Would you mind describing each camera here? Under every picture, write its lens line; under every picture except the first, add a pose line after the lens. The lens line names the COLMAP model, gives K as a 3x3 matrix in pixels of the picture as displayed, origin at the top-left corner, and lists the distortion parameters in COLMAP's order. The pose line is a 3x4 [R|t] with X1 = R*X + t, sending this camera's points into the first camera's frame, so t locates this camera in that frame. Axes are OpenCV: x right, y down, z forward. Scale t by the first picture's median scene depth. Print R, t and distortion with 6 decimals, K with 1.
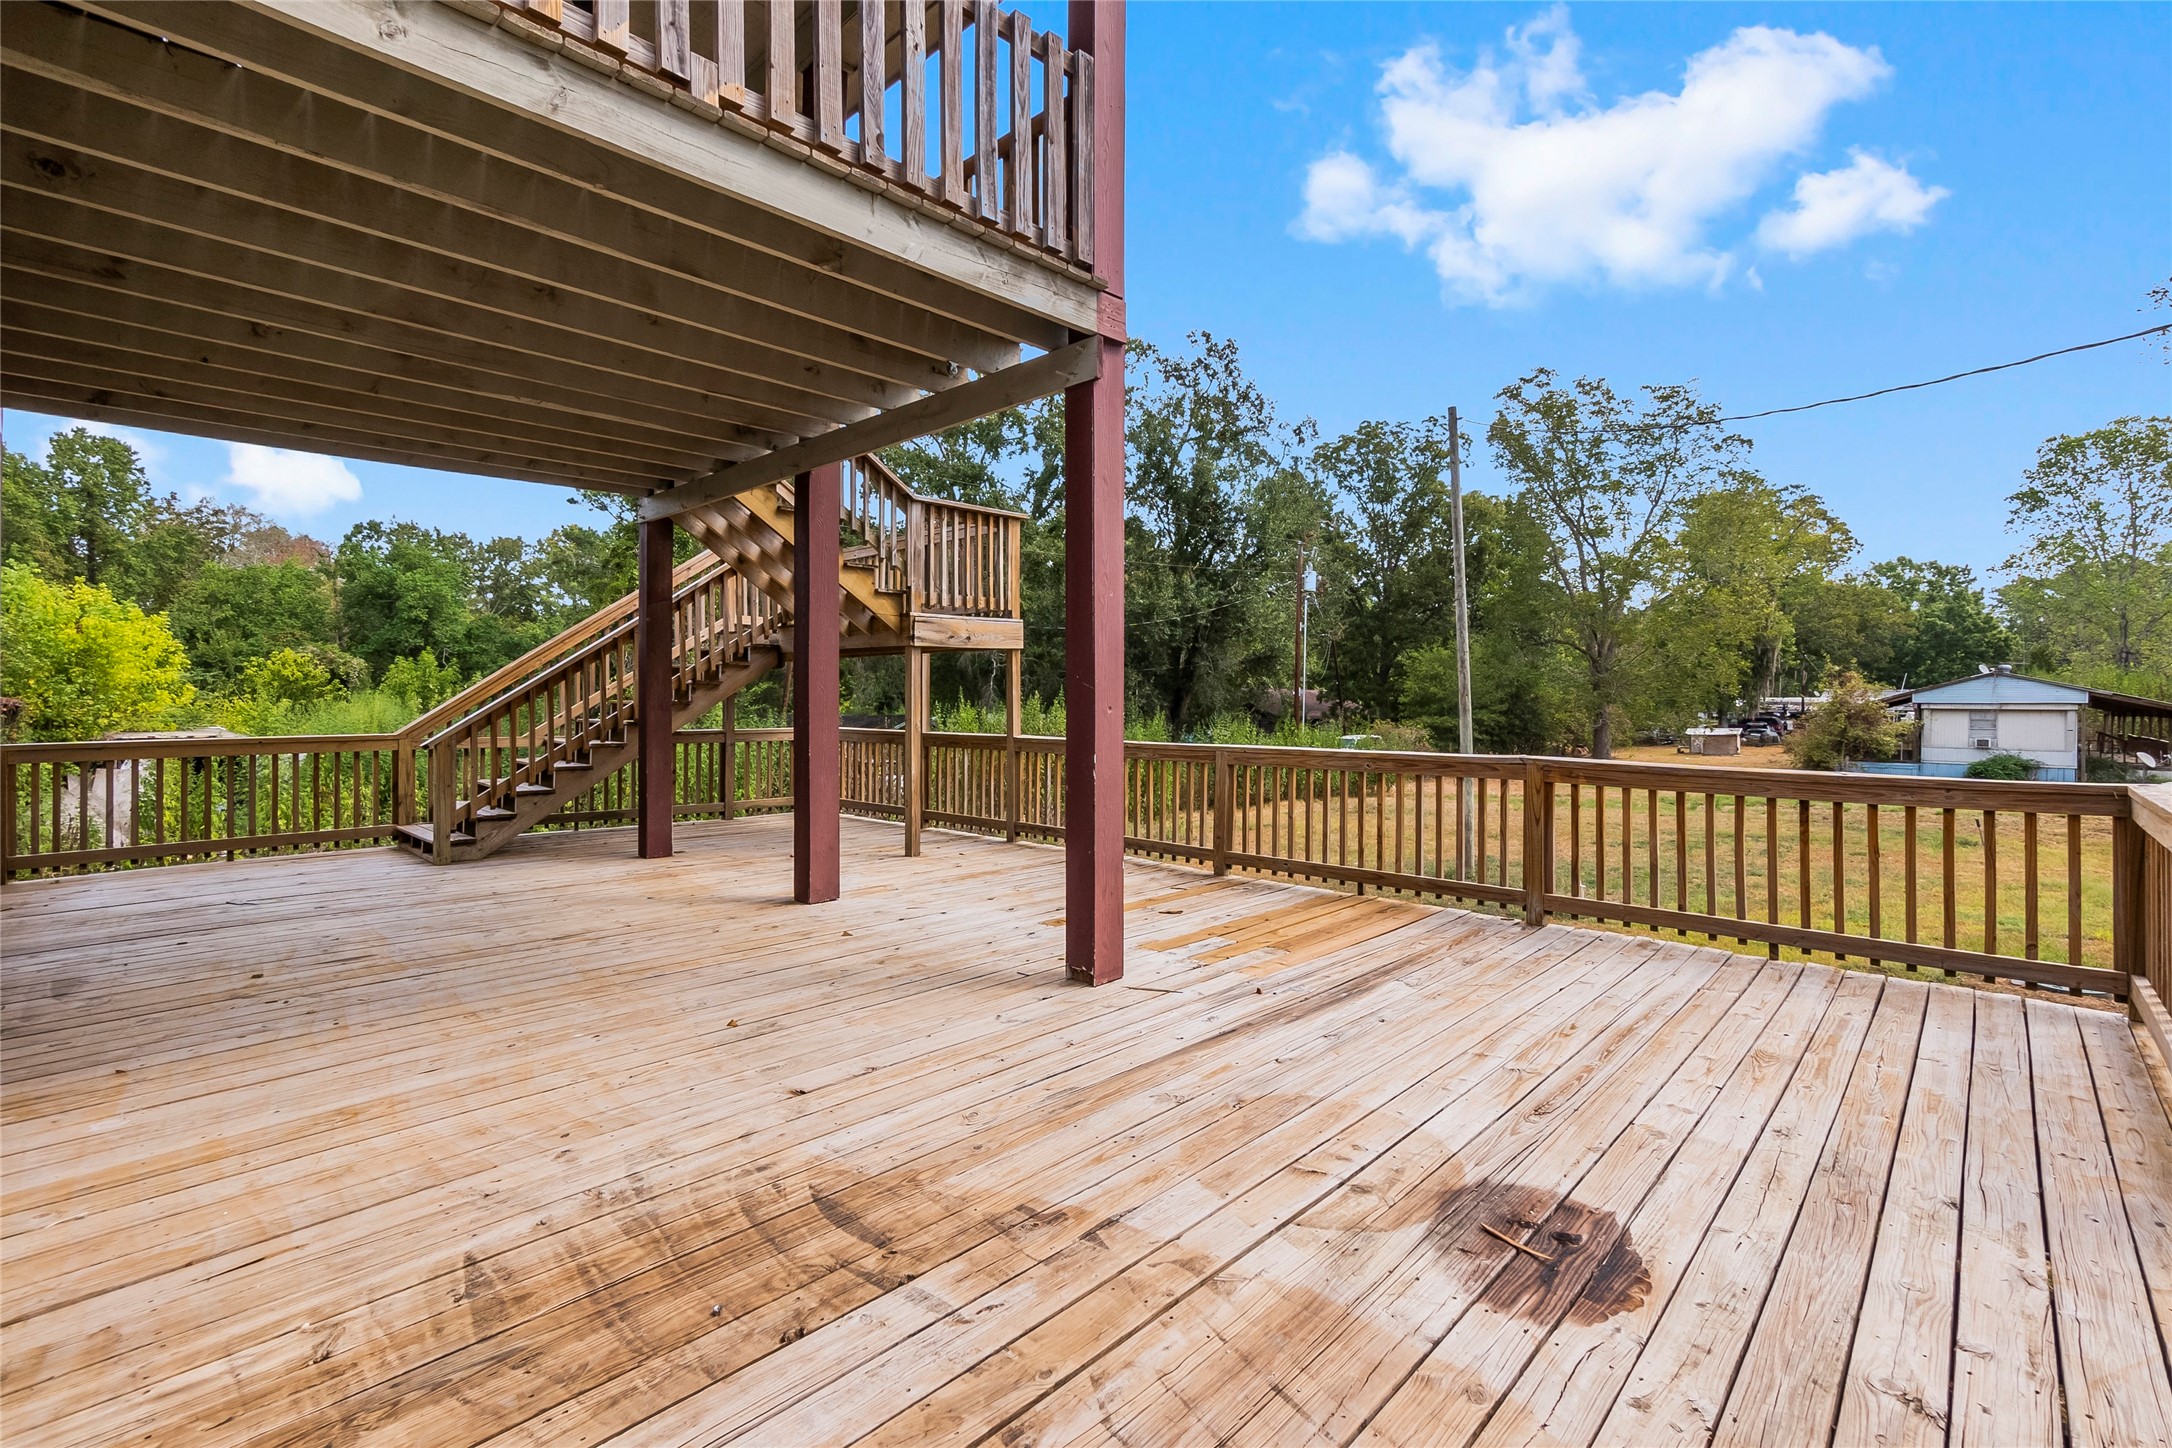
lens RADIAL K [[950.0, 0, 1078.5], [0, 950.0, 697.0], [0, 0, 1]] dist [-0.000311, 0.000148]
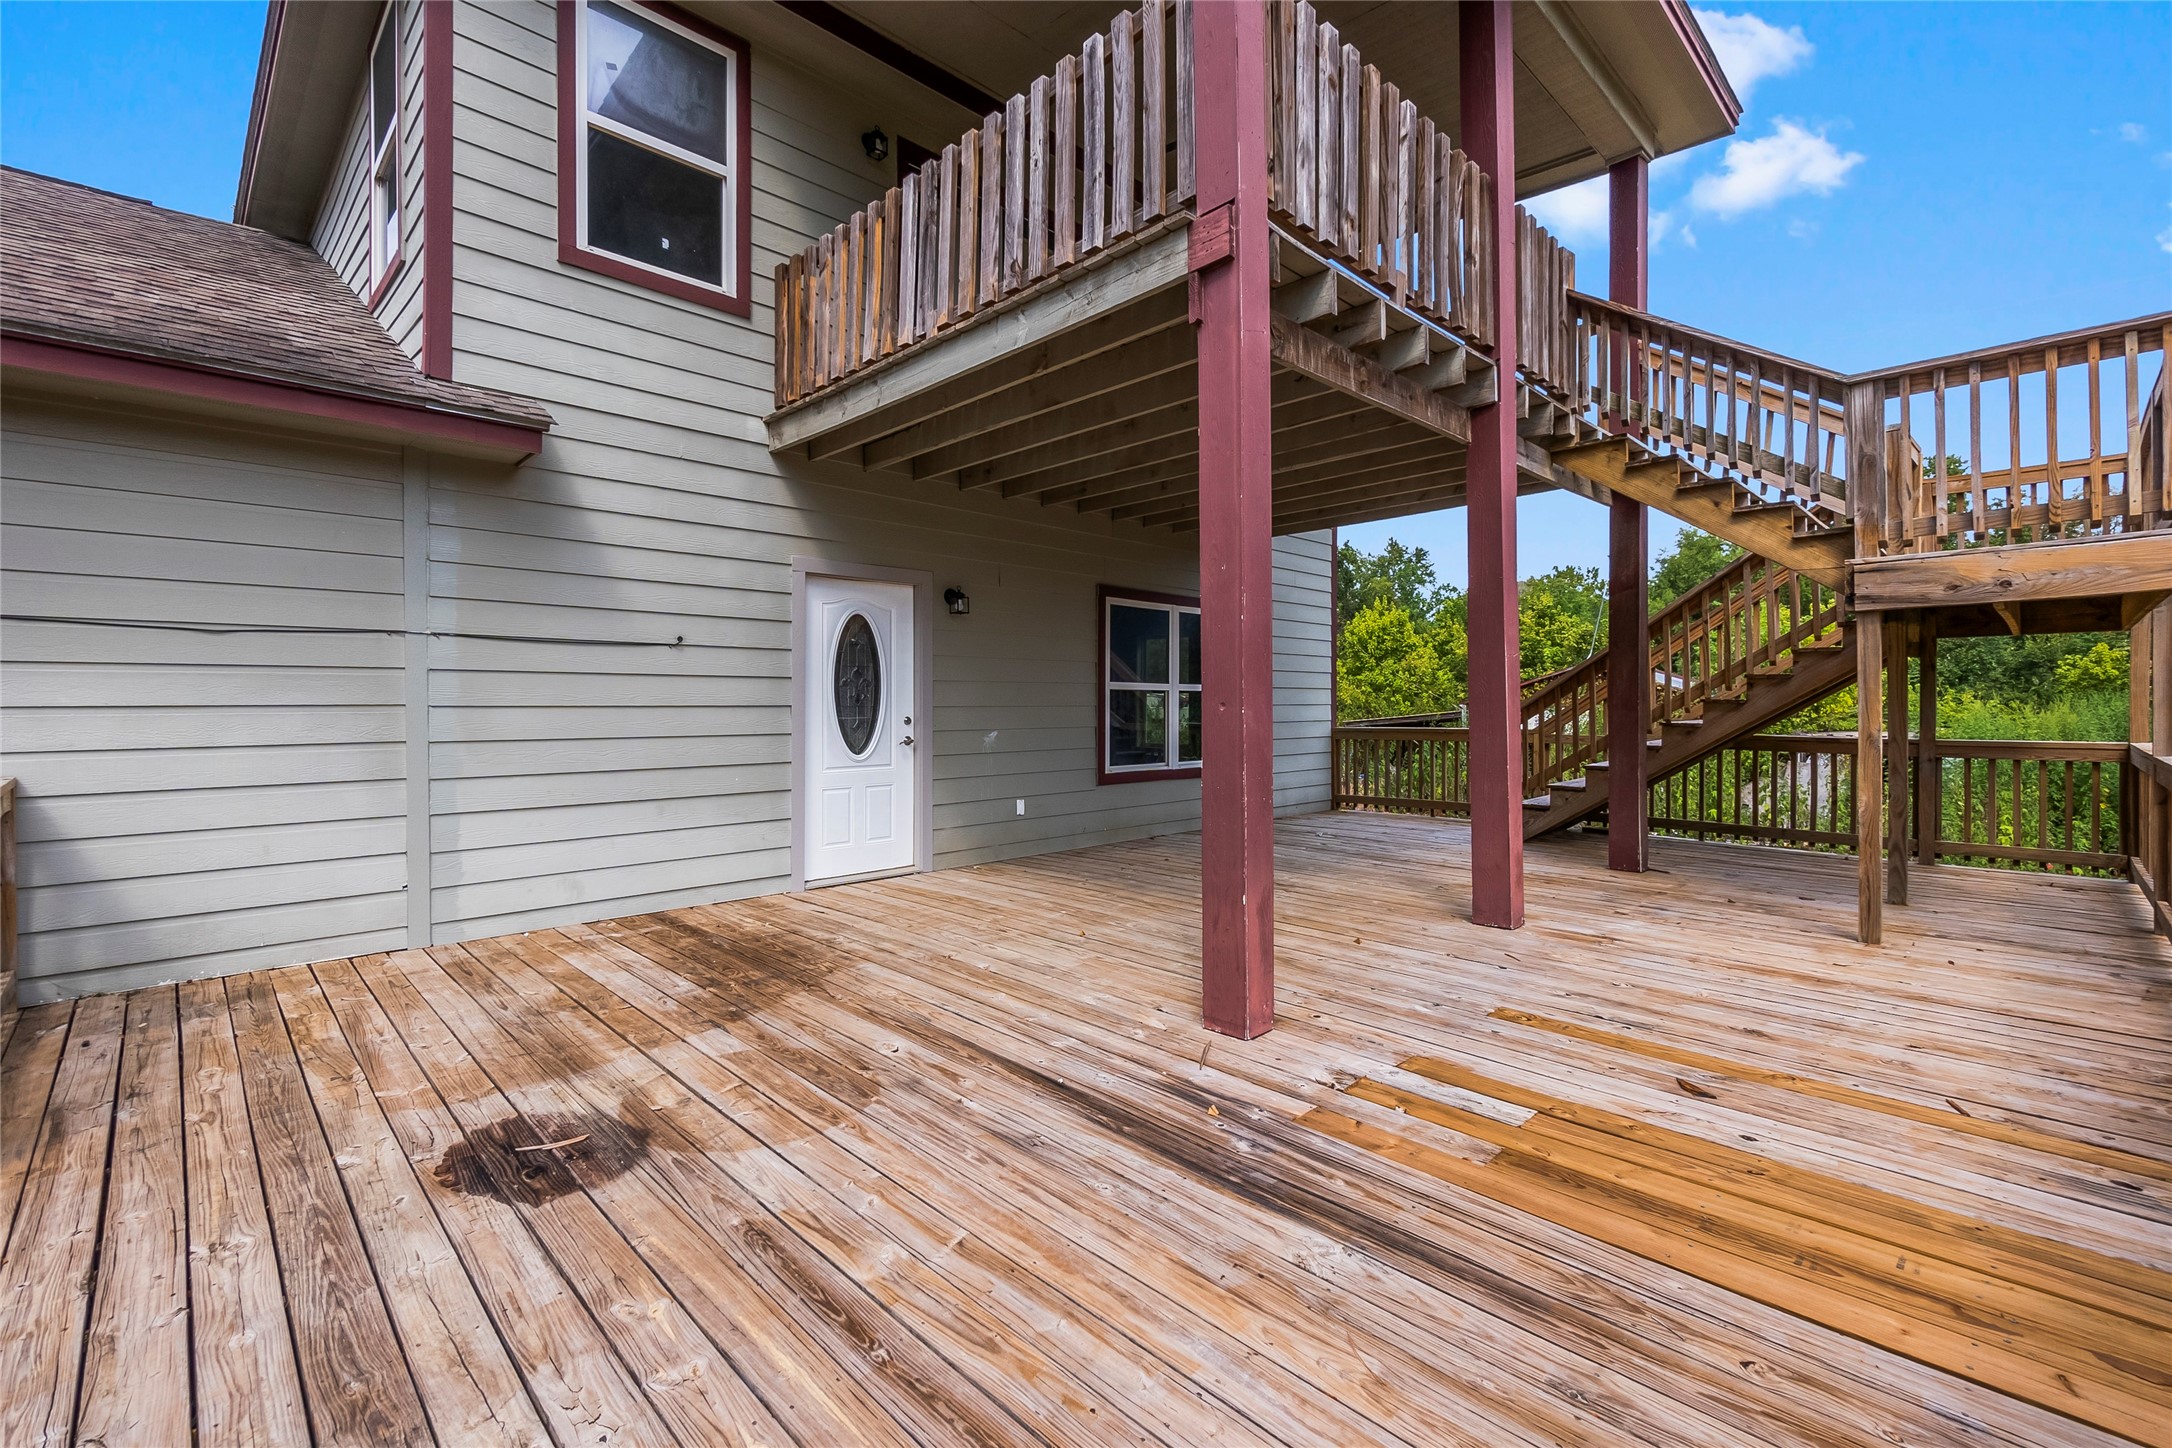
lens RADIAL K [[950.0, 0, 1078.5], [0, 950.0, 697.0], [0, 0, 1]] dist [-0.000311, 0.000148]
pose [[-0.036765, -0.007029, -0.999299, 1.442018], [0.003681, 0.999968, -0.007169, 0.019747], [0.999317, -0.003942, -0.036738, 1.505077]]
